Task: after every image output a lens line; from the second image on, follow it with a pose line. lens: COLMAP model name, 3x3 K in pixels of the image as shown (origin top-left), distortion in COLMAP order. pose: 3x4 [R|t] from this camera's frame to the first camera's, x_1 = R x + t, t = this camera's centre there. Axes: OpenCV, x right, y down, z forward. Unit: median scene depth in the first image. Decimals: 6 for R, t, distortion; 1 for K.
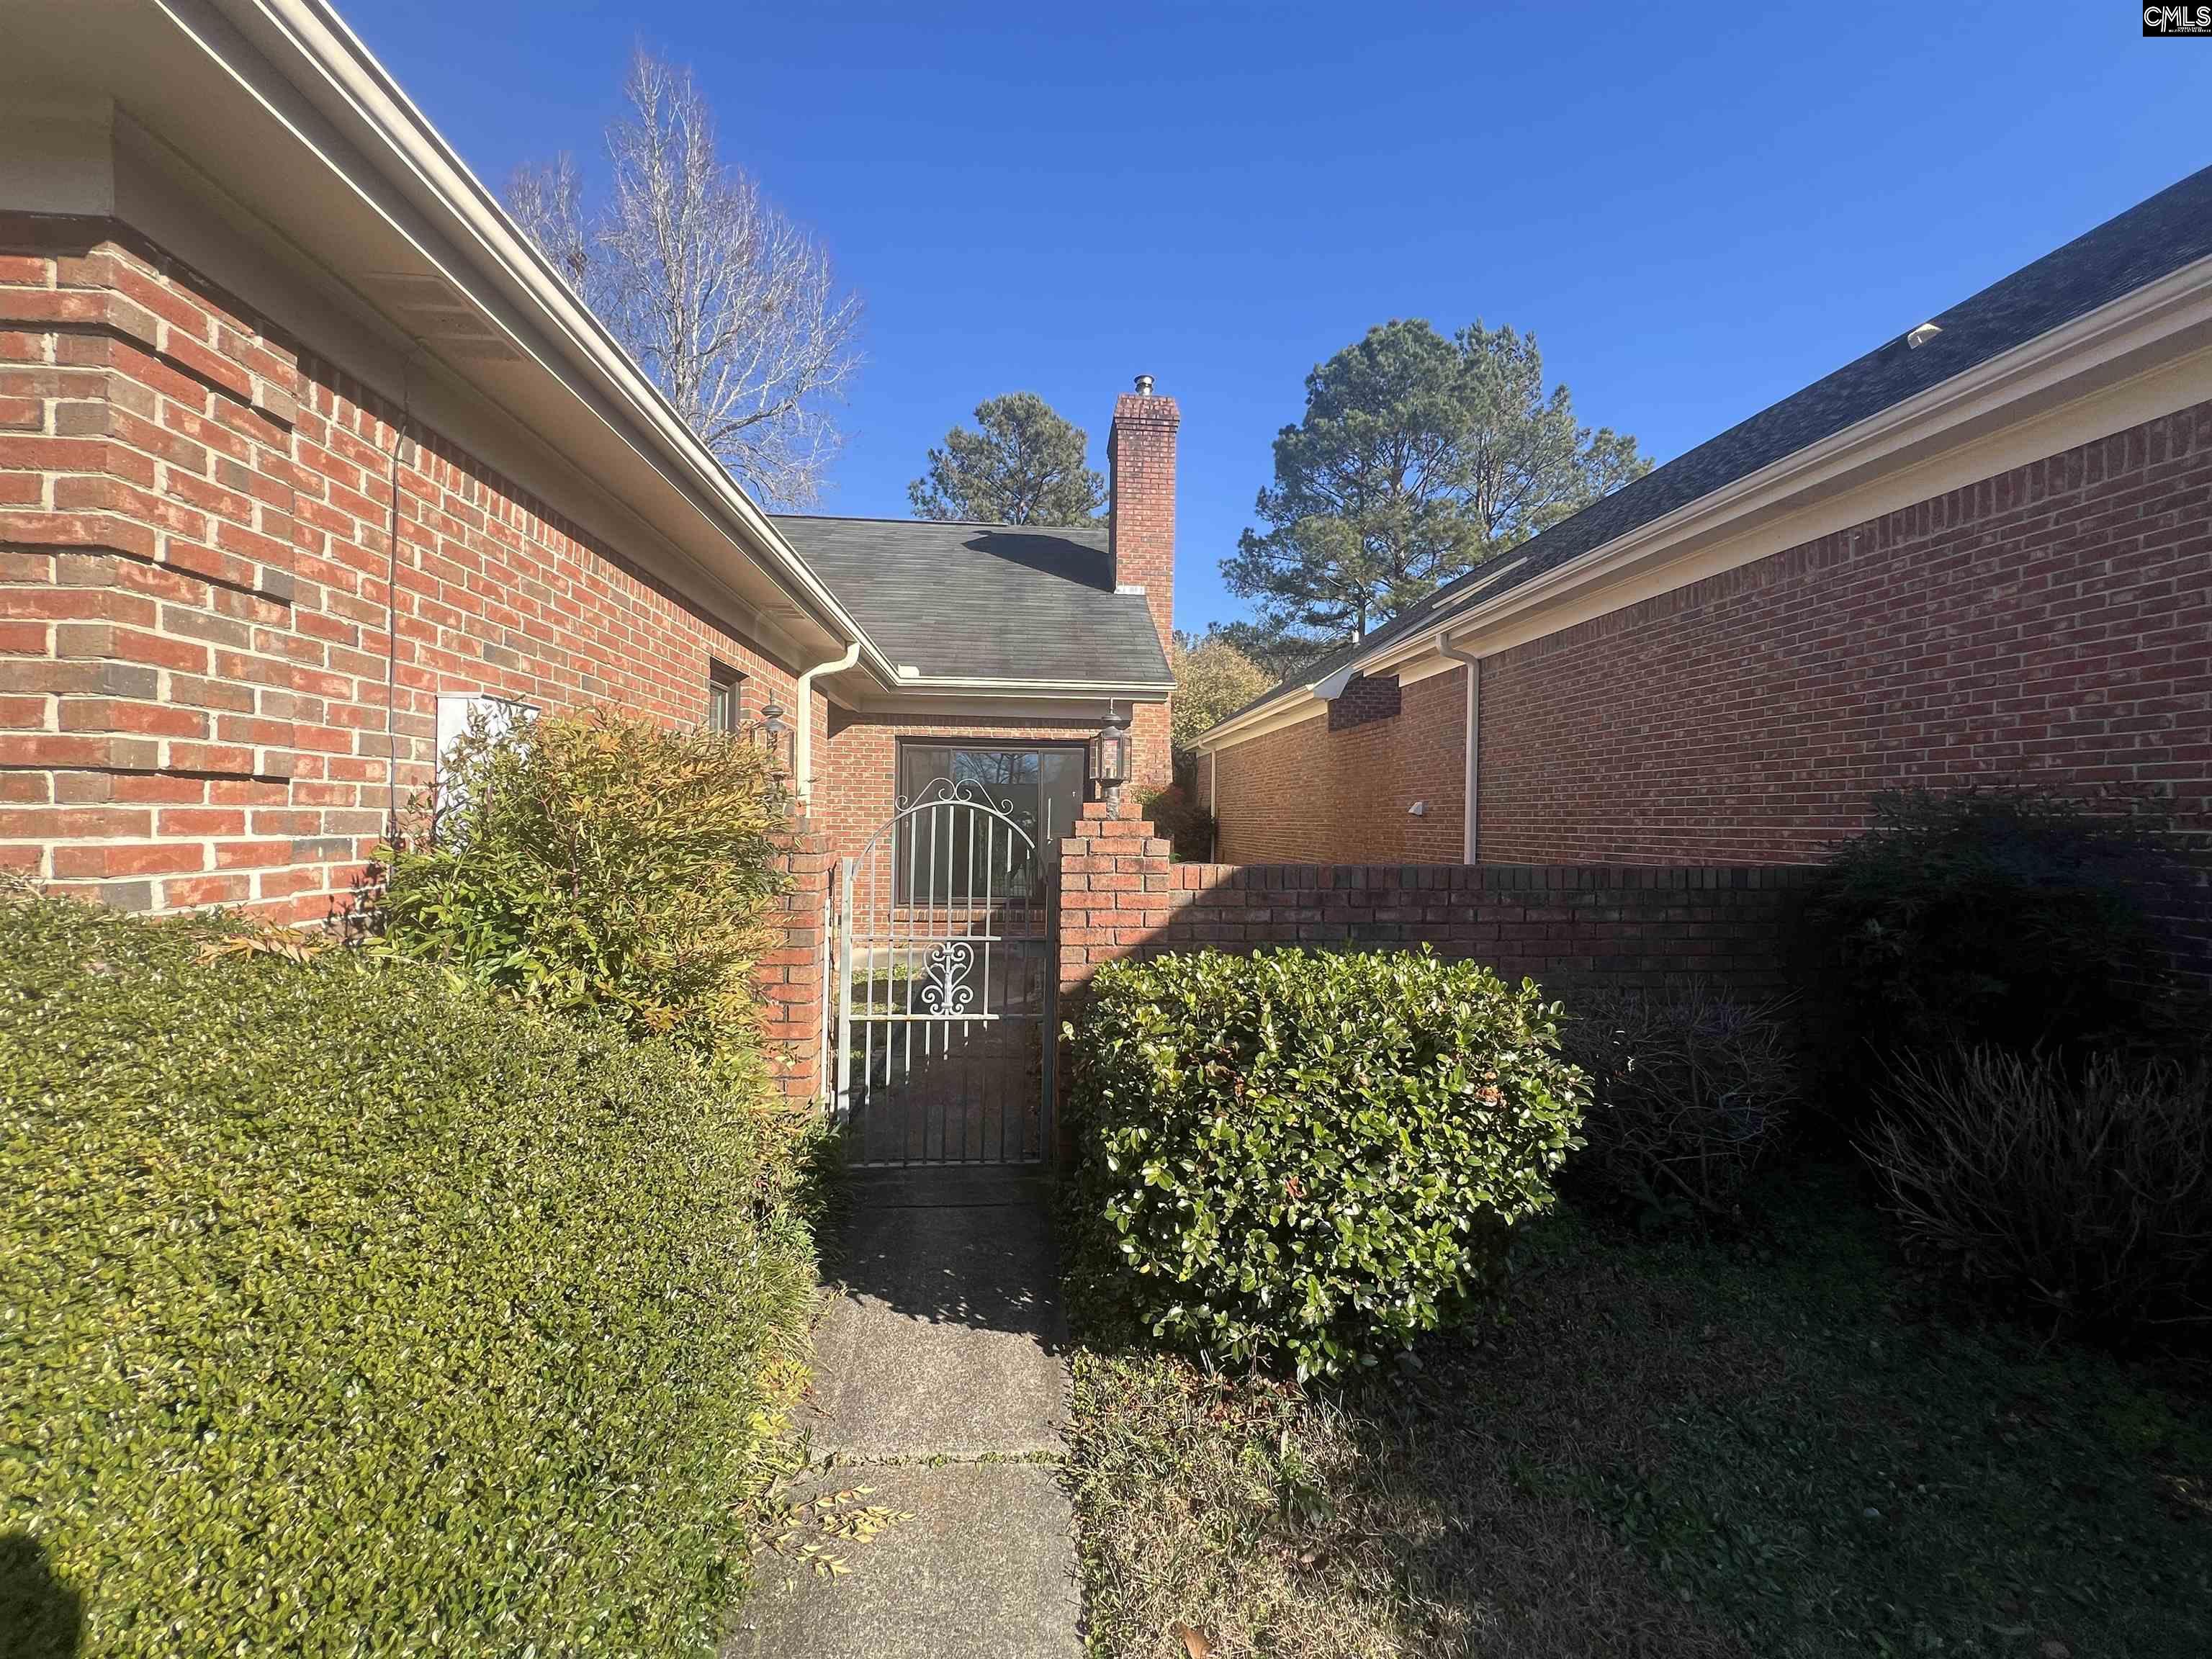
lens RADIAL K [[885.9, 0, 1098.5], [0, 885.9, 831.0], [0, 0, 1]] dist [-0.000556, 0.000055]
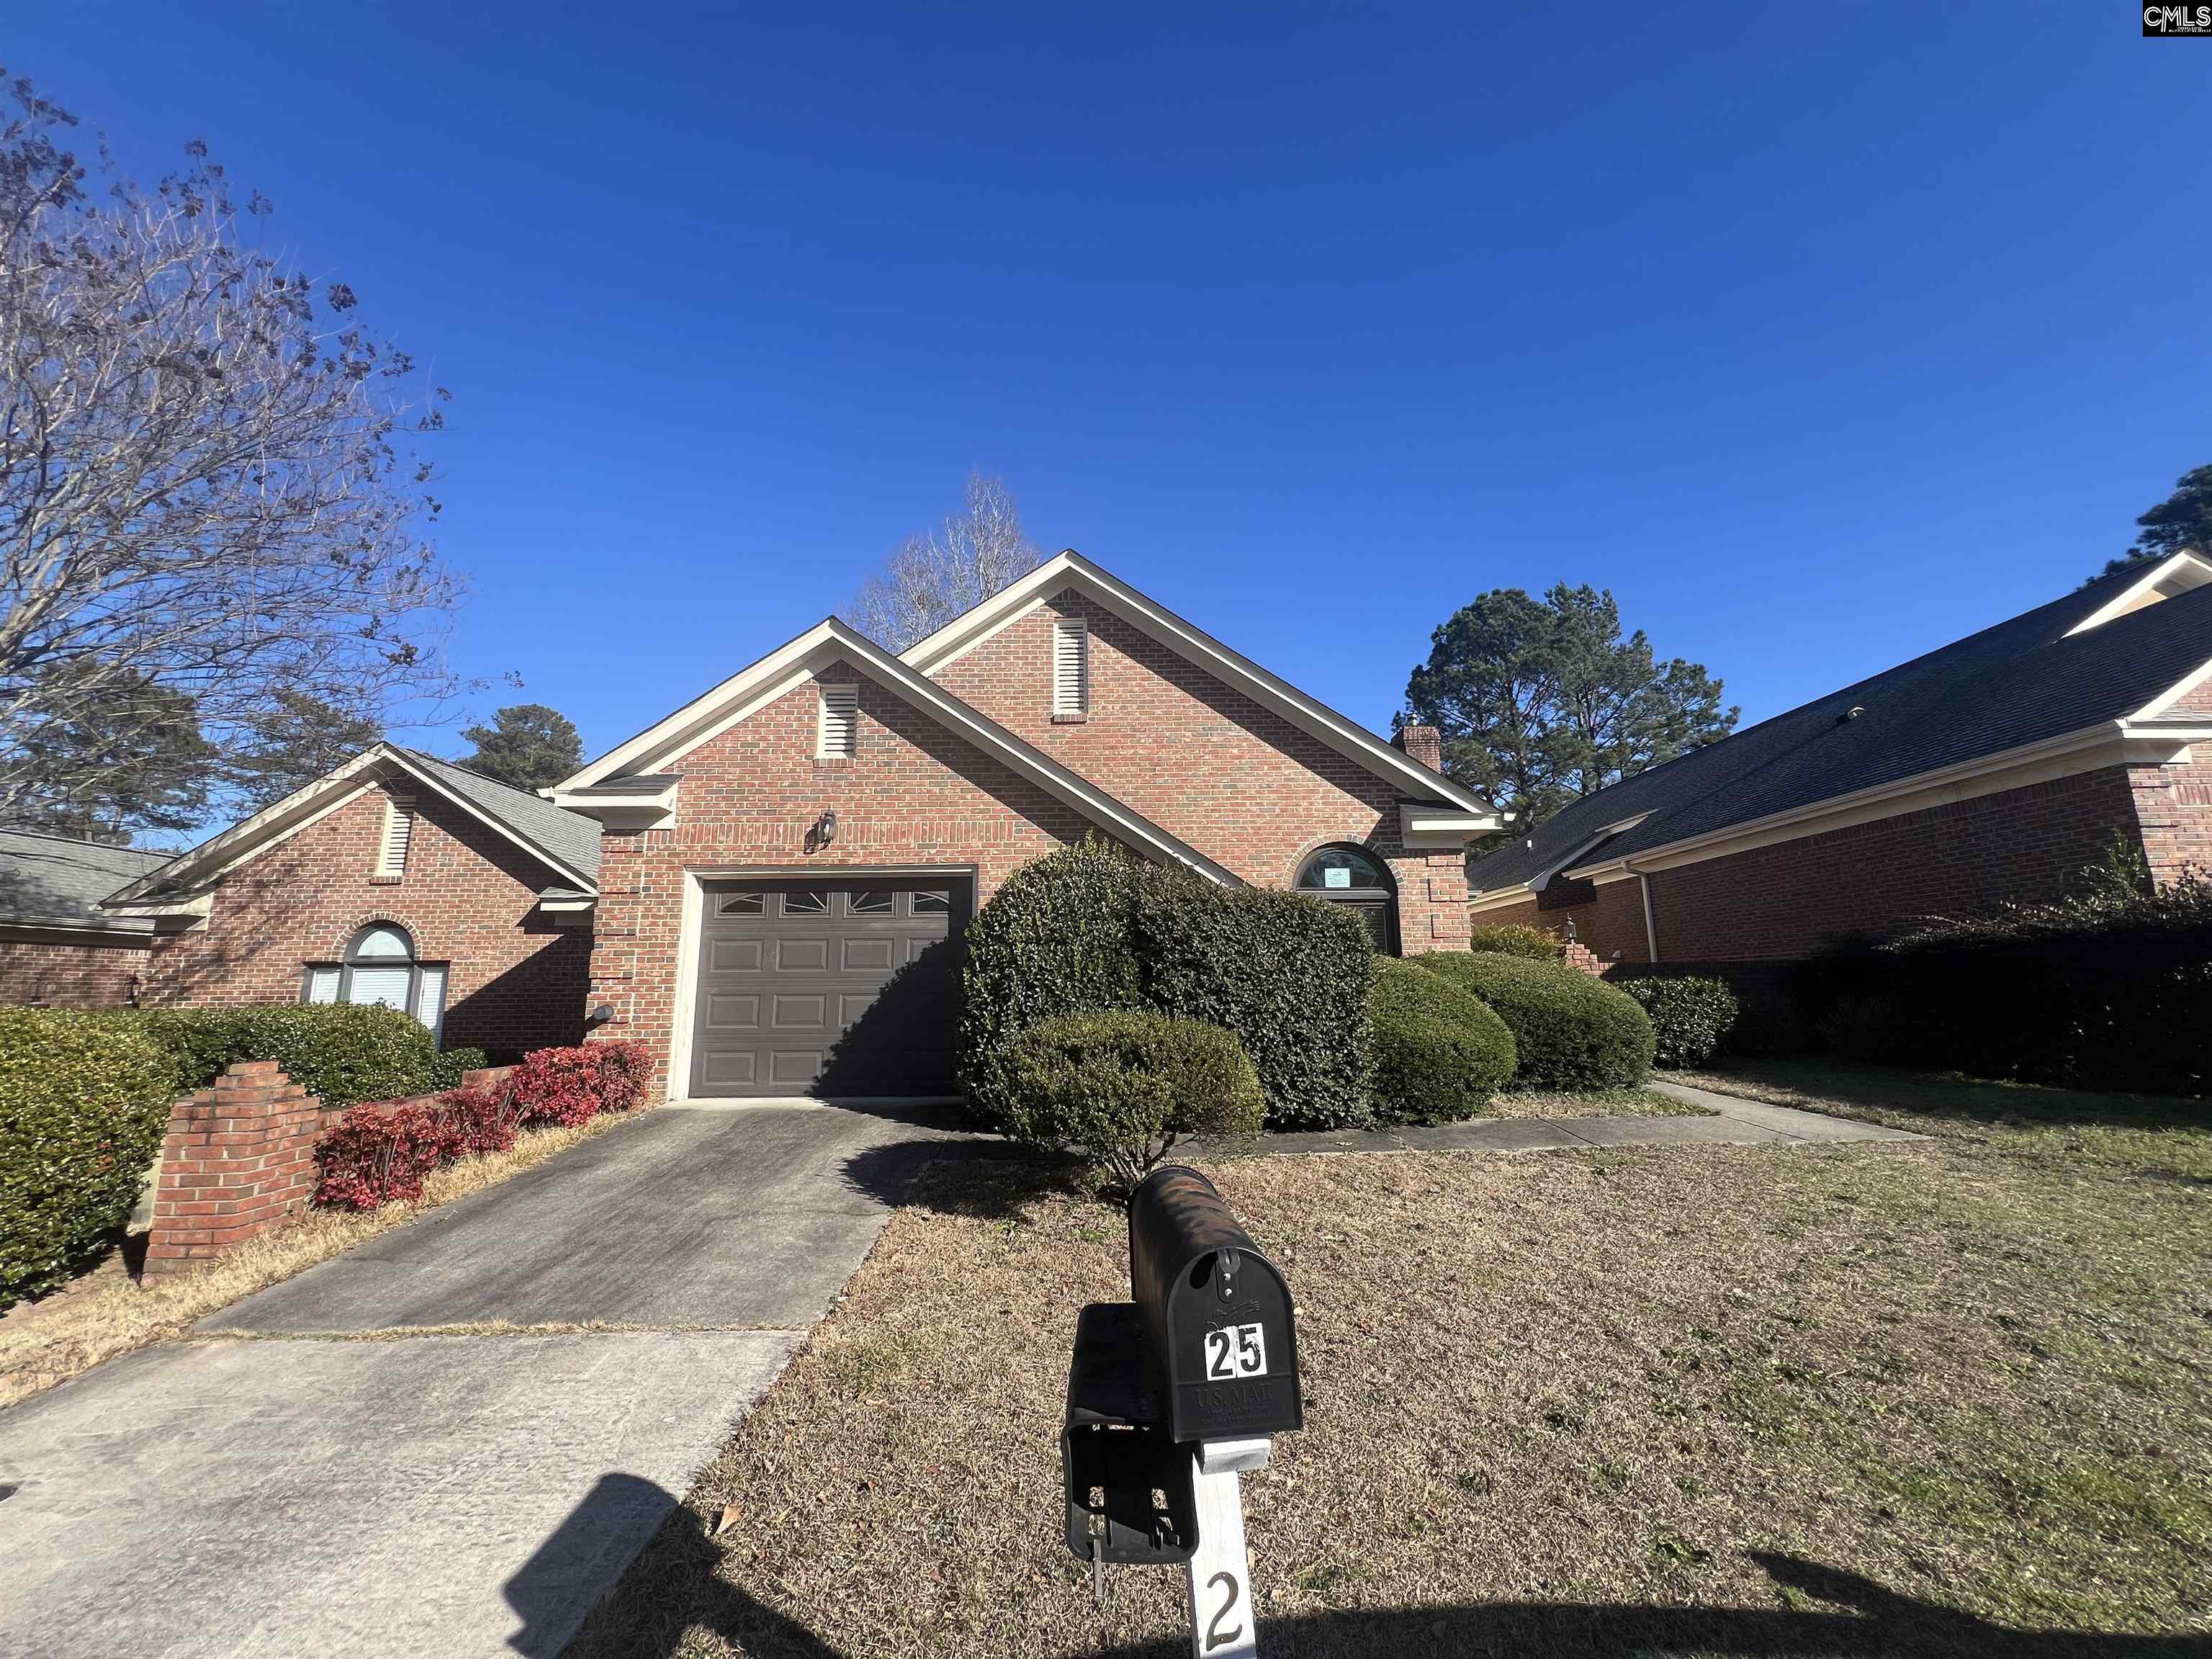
lens RADIAL K [[886.3, 0, 1101.1], [0, 886.3, 823.0], [0, 0, 1]] dist [0.000650, -0.000091]
pose [[0.995738, -0.038951, -0.083604, -0.167142], [0.021066, 0.978536, -0.204996, 0.019042], [0.089794, 0.202361, 0.975186, -0.286753]]
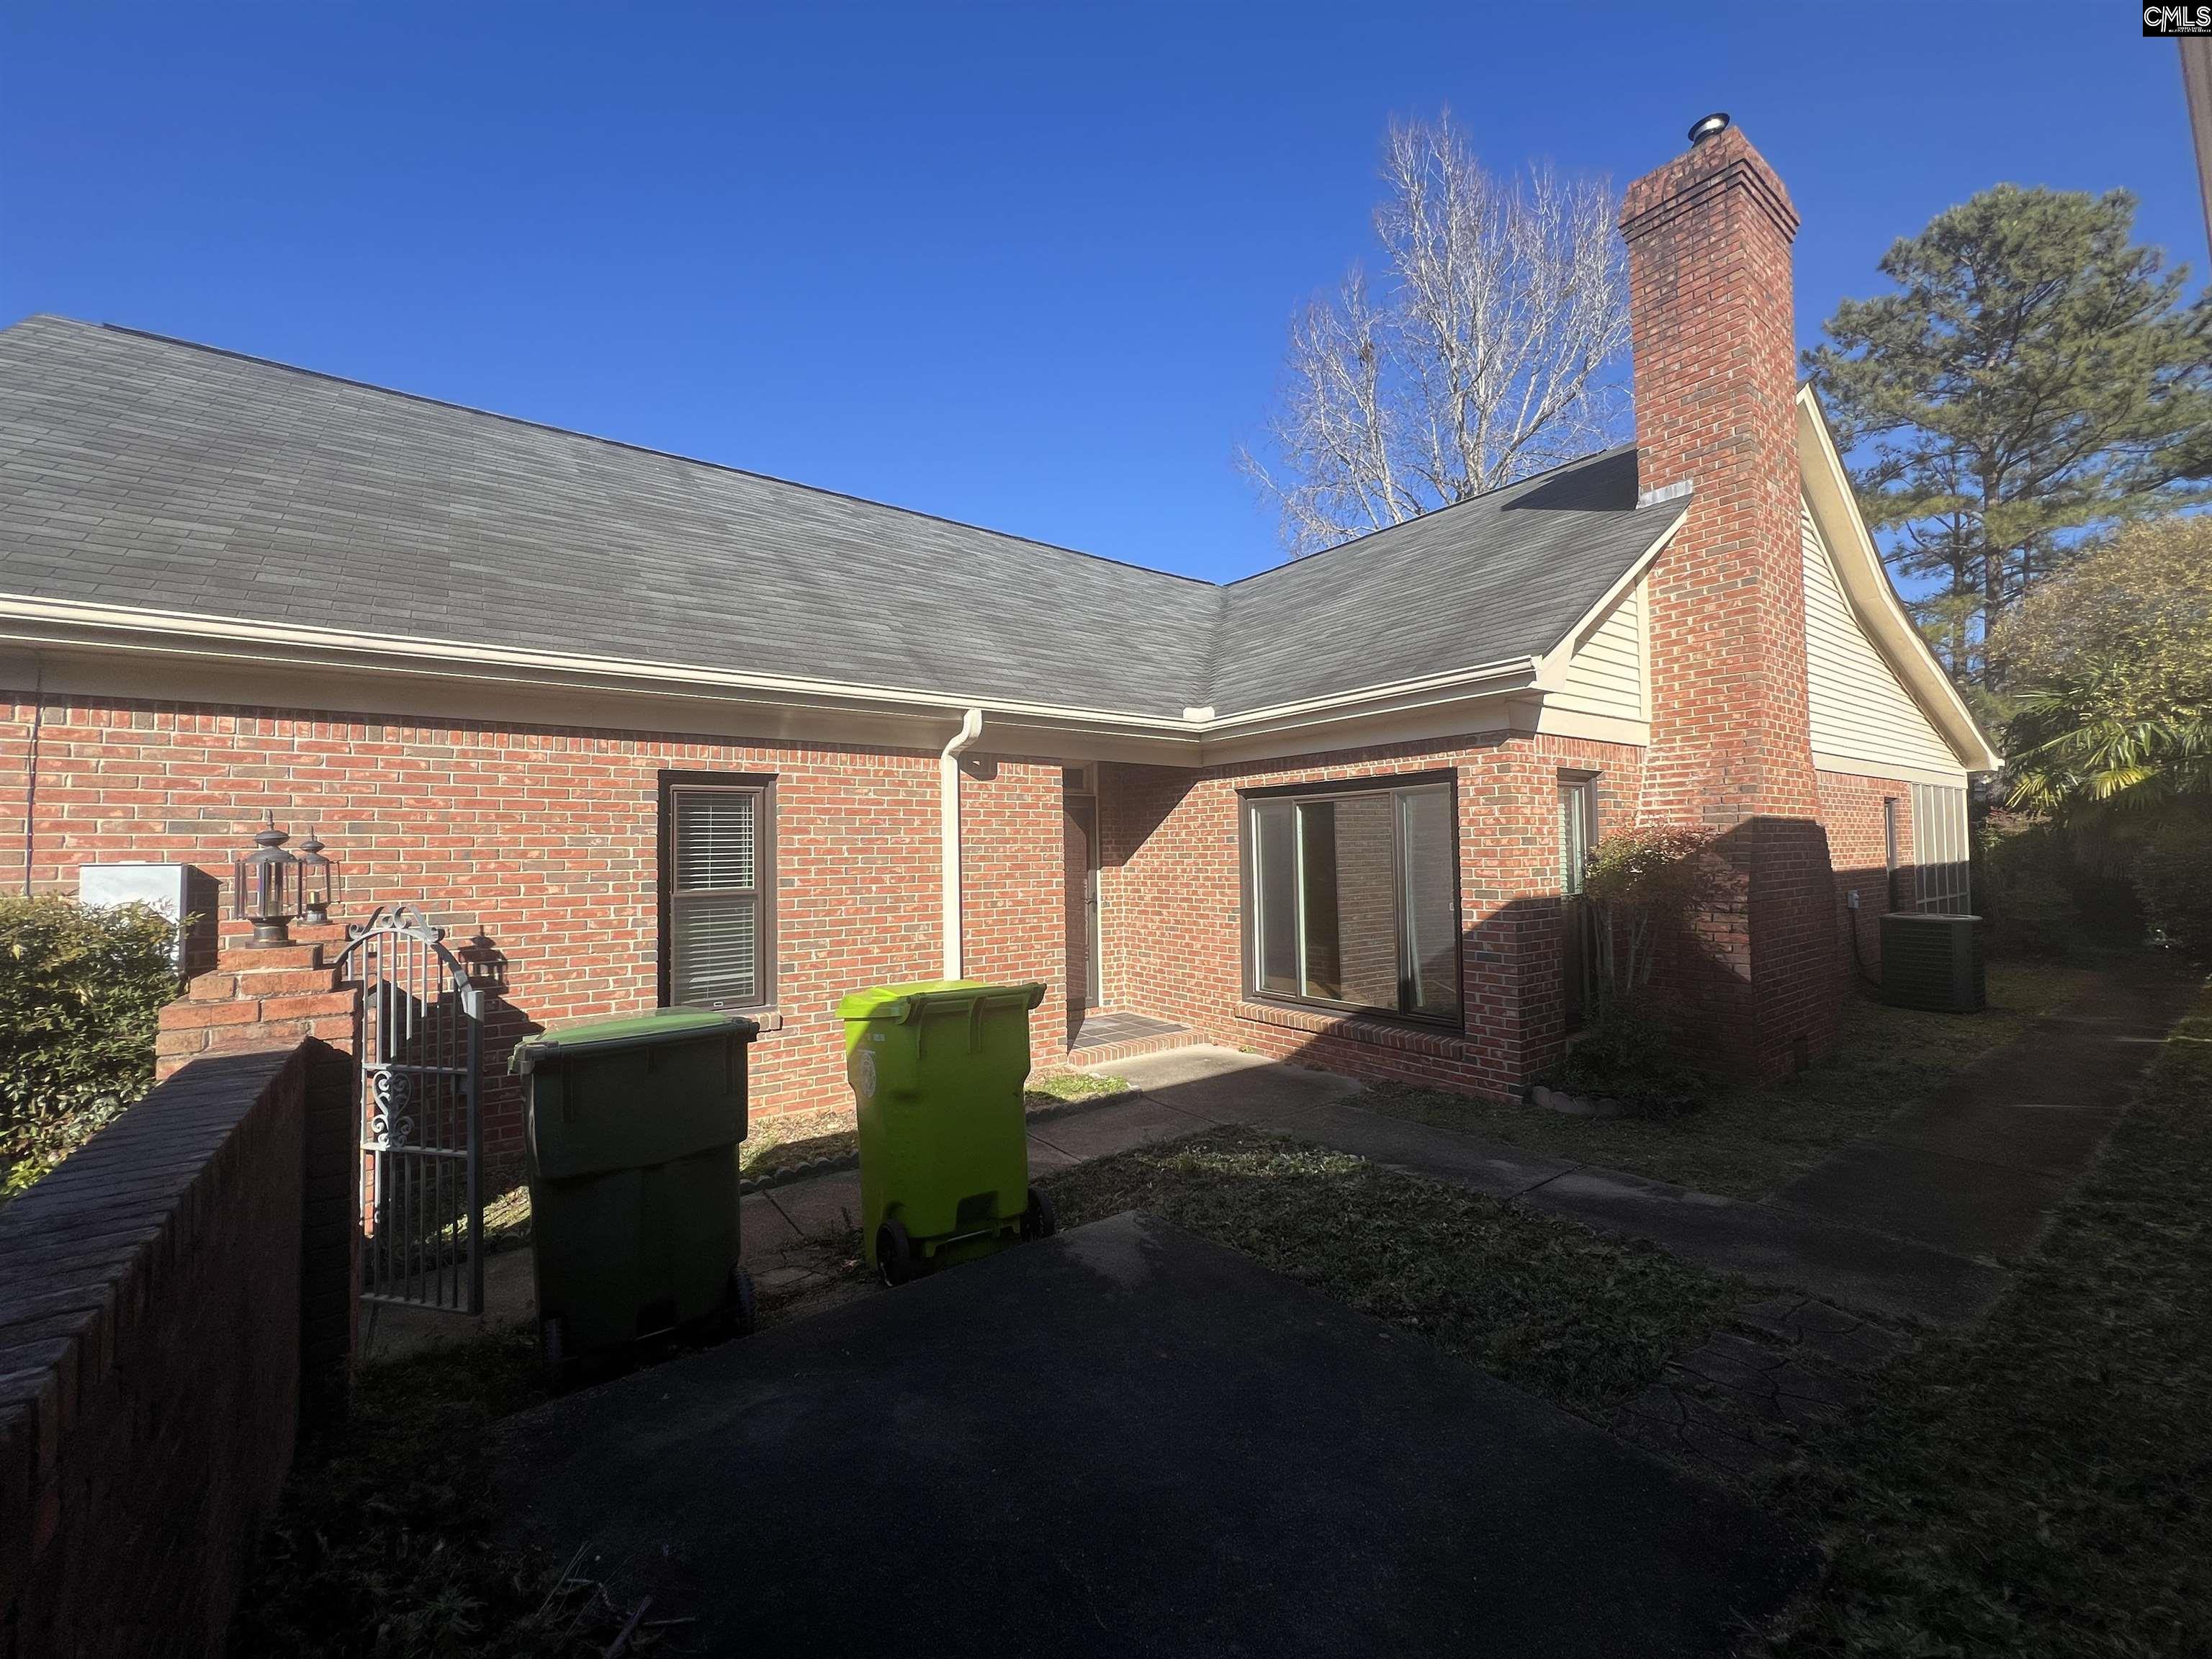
lens RADIAL K [[885.9, 0, 1106.1], [0, 885.9, 827.5], [0, 0, 1]] dist [-0.000556, 0.000055]
pose [[0.530704, -0.048481, -0.846170, 0.394893], [0.014934, 0.998743, -0.047856, -0.034592], [0.847426, 0.012760, 0.530760, 0.457604]]
